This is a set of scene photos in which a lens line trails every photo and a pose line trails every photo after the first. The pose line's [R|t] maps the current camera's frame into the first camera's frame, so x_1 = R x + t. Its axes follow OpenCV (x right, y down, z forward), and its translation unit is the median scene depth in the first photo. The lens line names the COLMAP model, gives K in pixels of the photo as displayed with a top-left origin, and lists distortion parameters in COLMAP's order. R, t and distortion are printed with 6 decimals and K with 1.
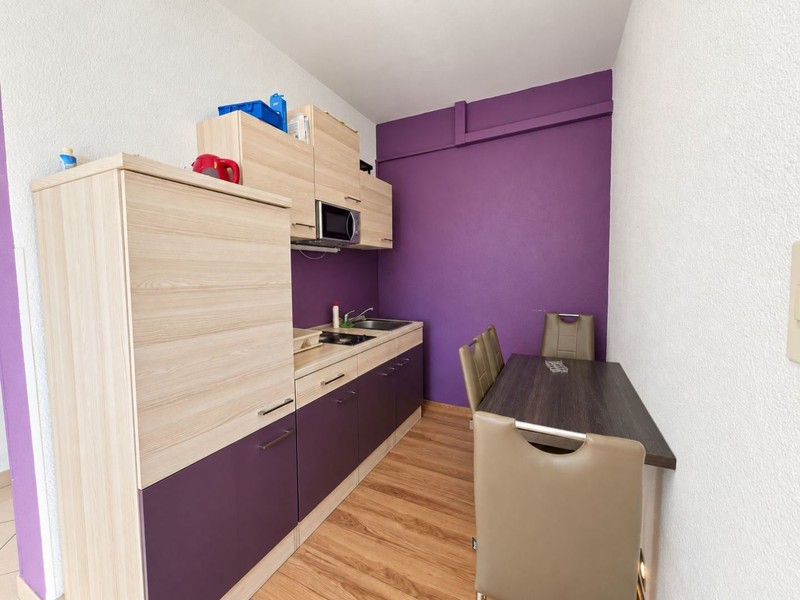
lens RADIAL K [[324.3, 0, 401.7], [0, 324.3, 291.6], [0, 0, 1]] dist [-0.004104, -0.000078]
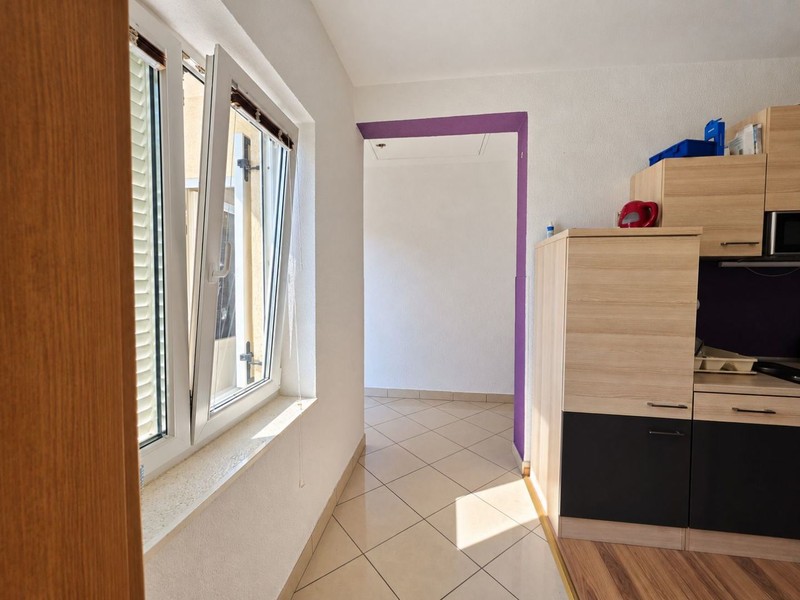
lens RADIAL K [[324.3, 0, 401.4], [0, 324.3, 293.5], [0, 0, 1]] dist [-0.004104, -0.000078]
pose [[0.305088, 0.052447, -0.950879, 0.366271], [-0.069875, 0.997024, 0.032573, -0.023071], [0.949757, 0.056506, 0.307844, -0.273911]]
